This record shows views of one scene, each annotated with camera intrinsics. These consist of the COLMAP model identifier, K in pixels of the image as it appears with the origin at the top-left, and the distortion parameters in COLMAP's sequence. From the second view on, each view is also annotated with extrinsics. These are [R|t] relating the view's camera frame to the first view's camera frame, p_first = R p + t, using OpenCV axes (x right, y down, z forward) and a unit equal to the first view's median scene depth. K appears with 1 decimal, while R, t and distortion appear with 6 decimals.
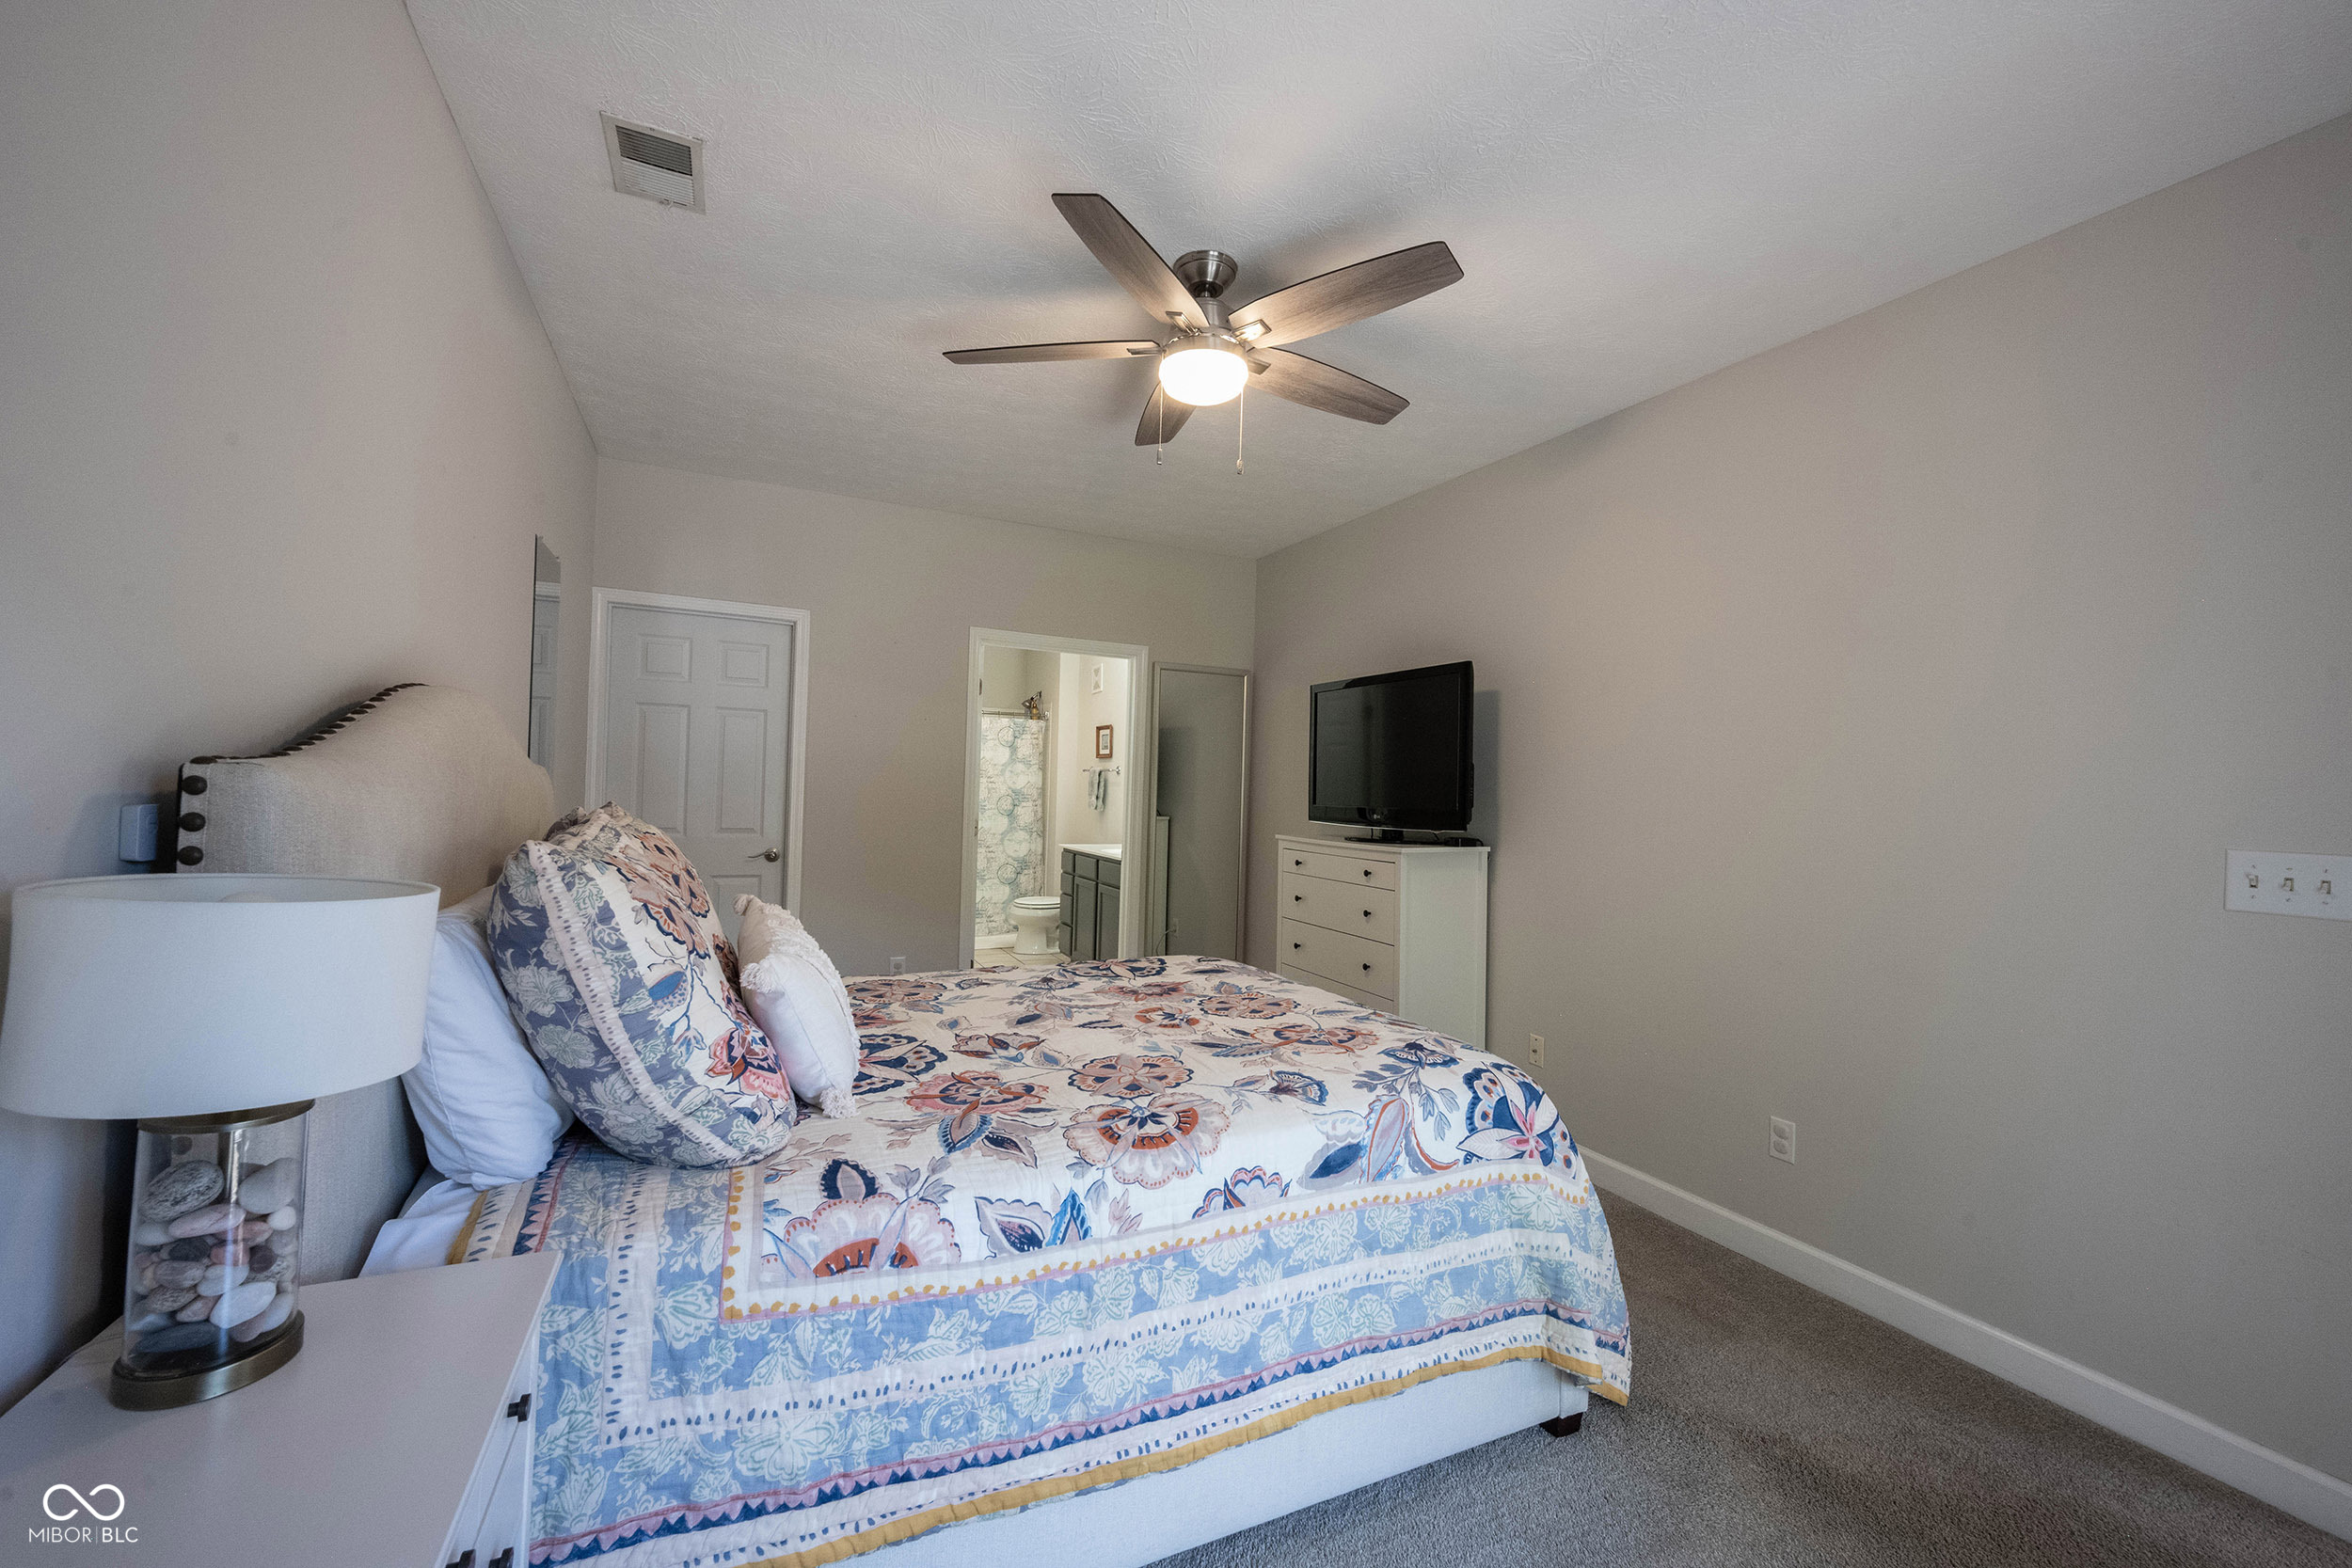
lens RADIAL K [[929.1, 0, 1174.3], [0, 929.1, 781.5], [0, 0, 1]] dist [0.000805, -0.000163]
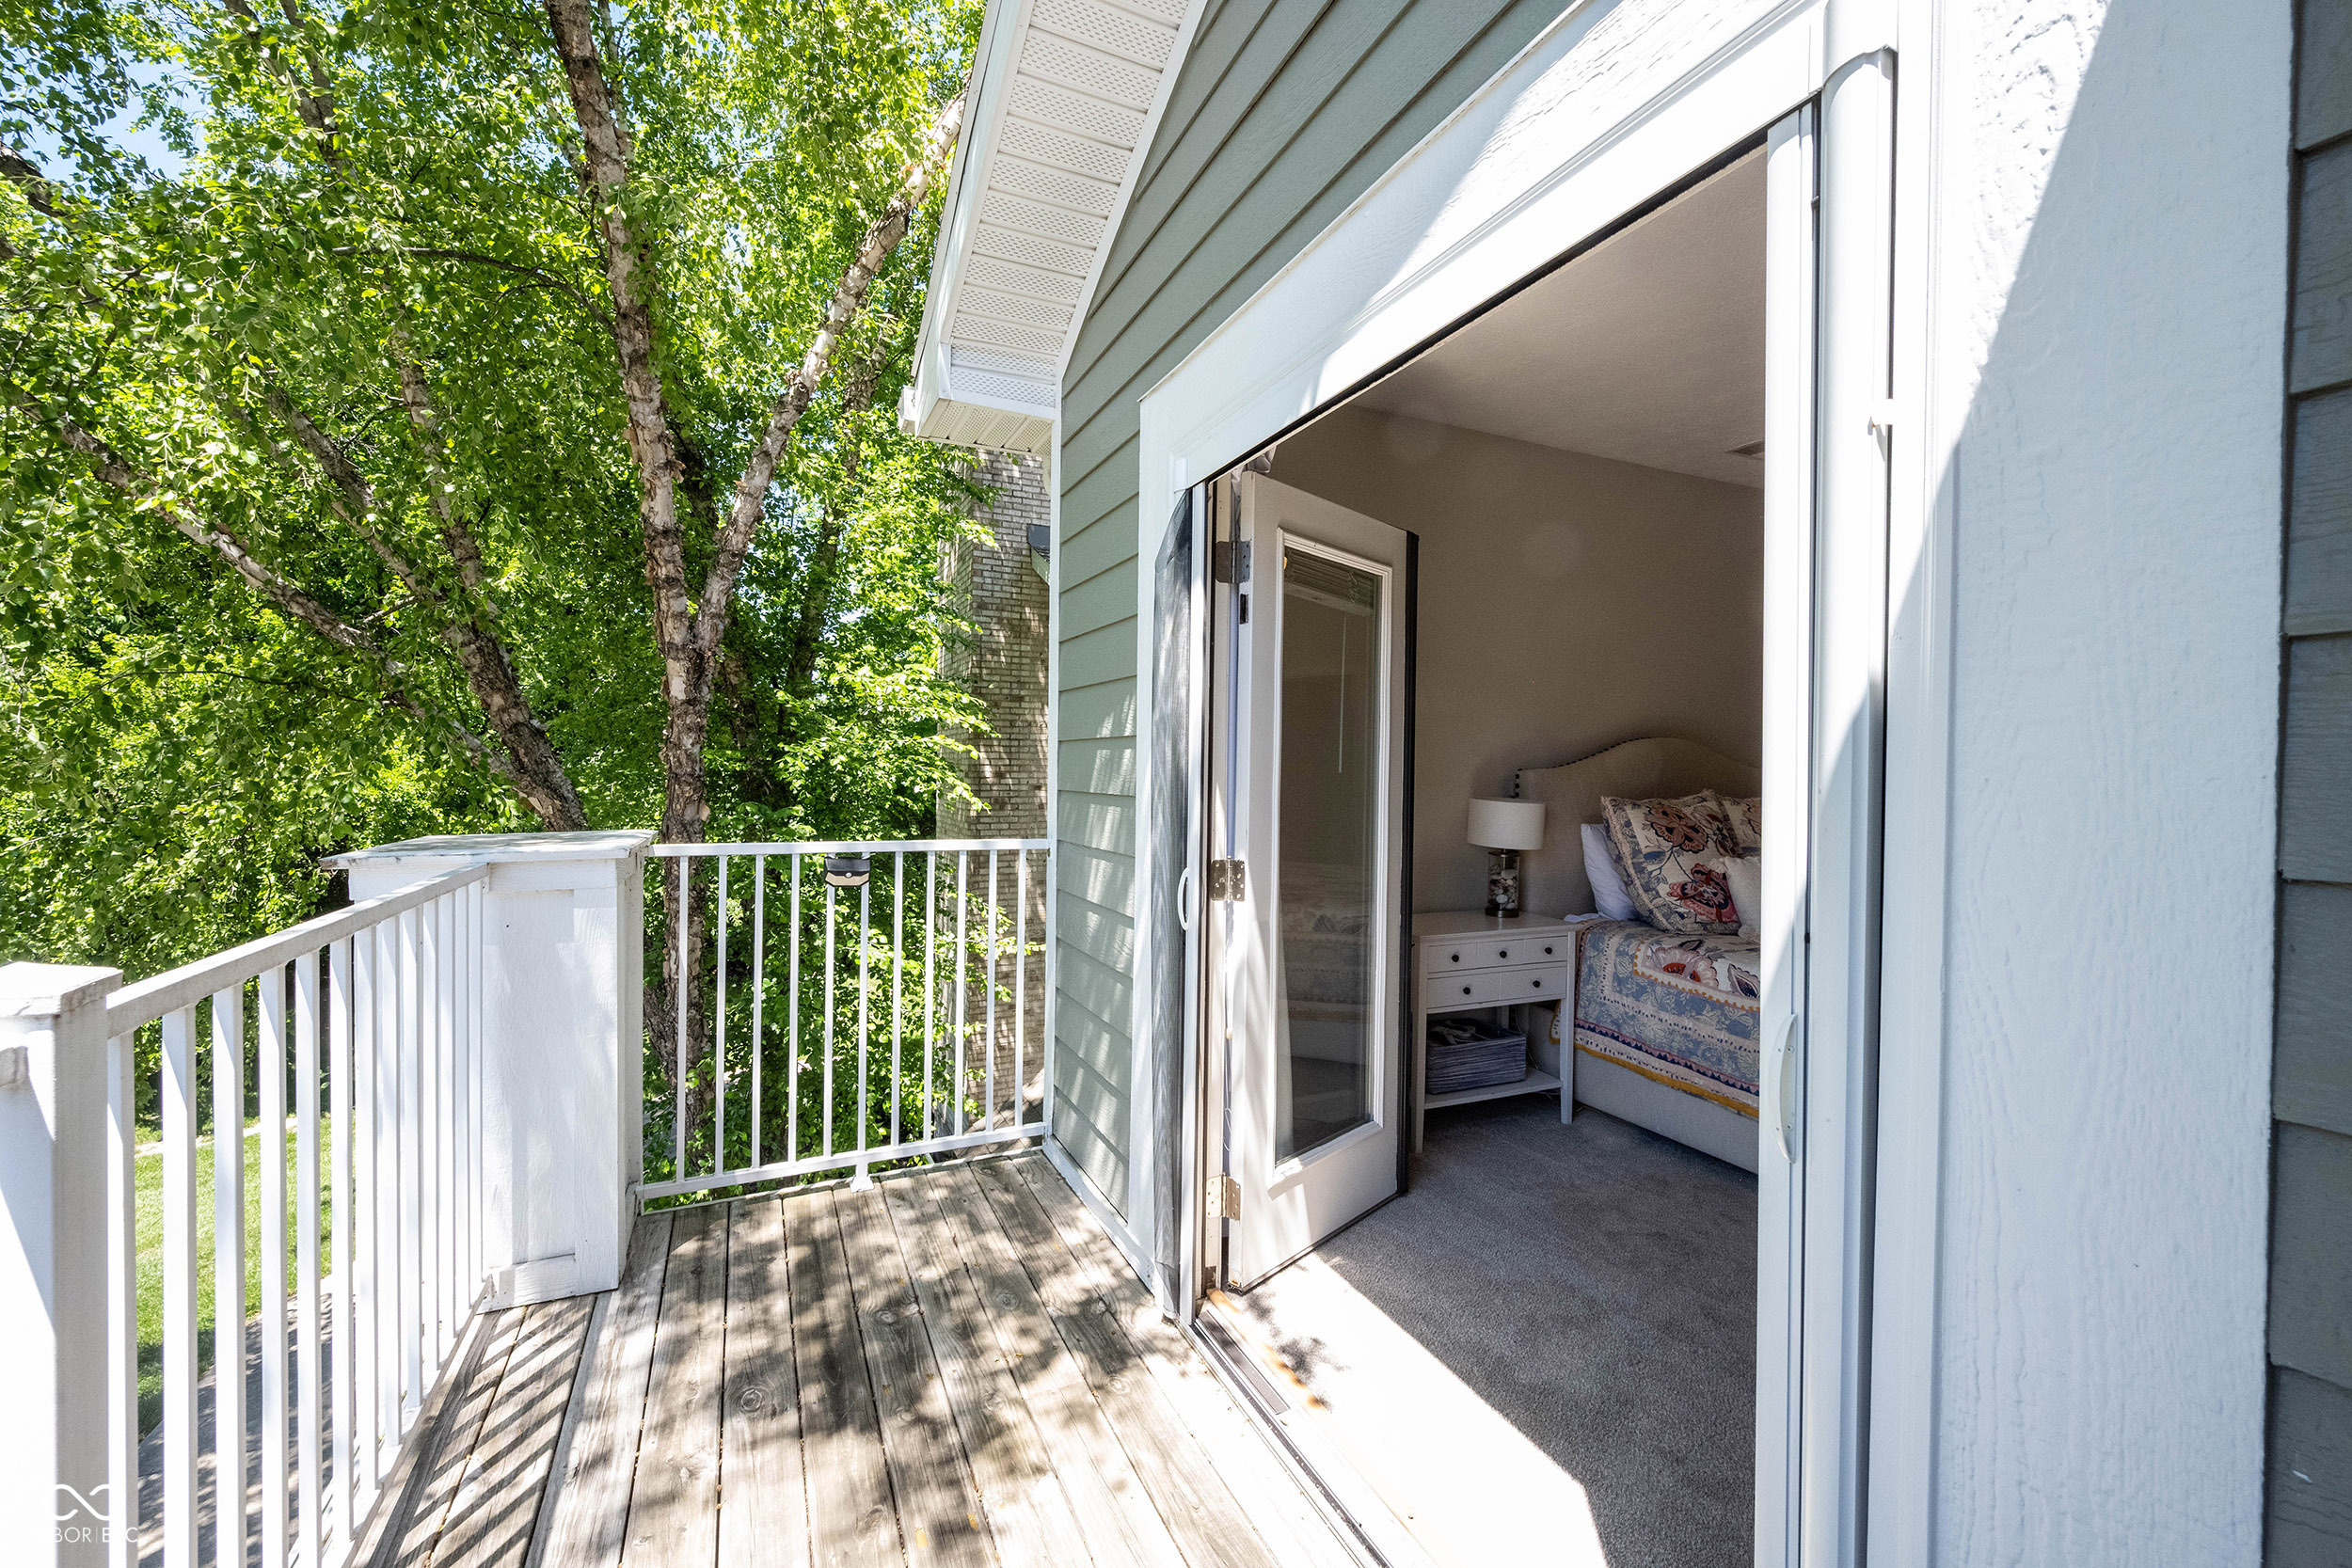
lens RADIAL K [[929.1, 0, 1174.3], [0, 929.1, 781.5], [0, 0, 1]] dist [0.000805, -0.000163]
pose [[-0.003721, -0.015439, -0.999874, 1.796489], [-0.003210, 0.999876, -0.015427, 0.058065], [0.999988, 0.003152, -0.003770, -0.256887]]
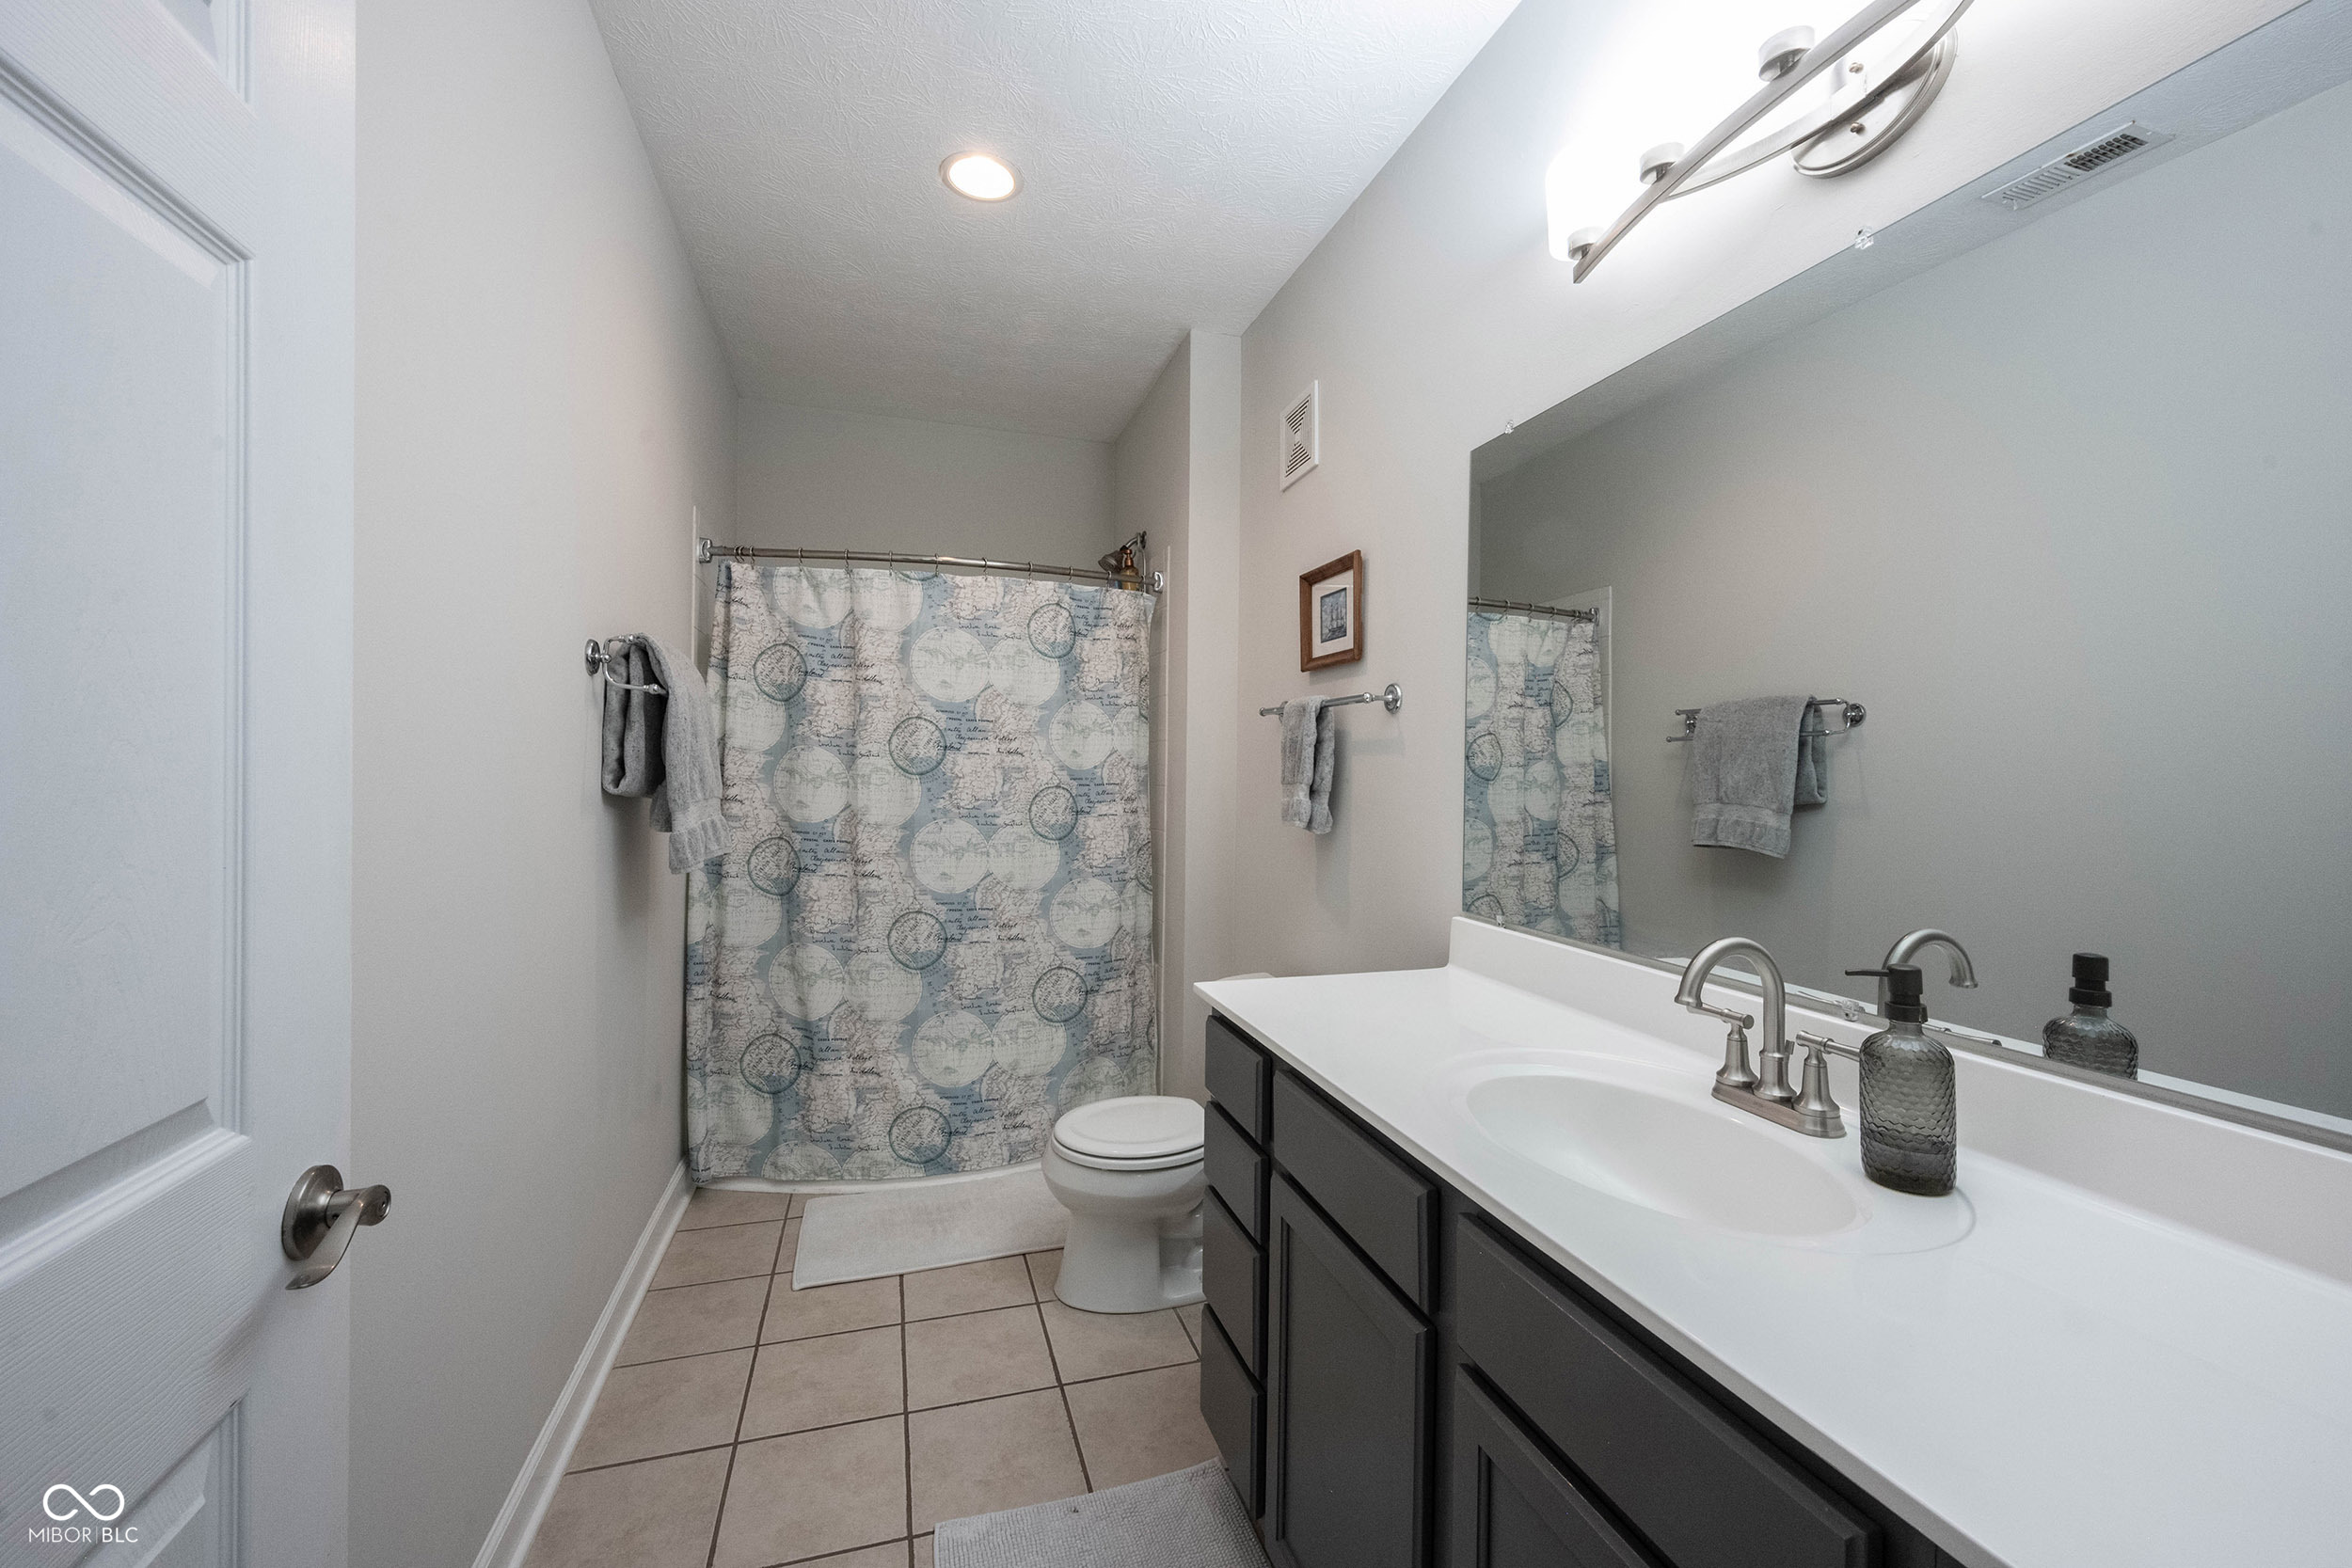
lens RADIAL K [[929.1, 0, 1174.3], [0, 929.1, 781.5], [0, 0, 1]] dist [0.000805, -0.000163]
pose [[0.989323, -0.014222, -0.145046, -0.400506], [0.016830, 0.999718, 0.016765, 0.037175], [0.144767, -0.019027, 0.989283, 3.270887]]
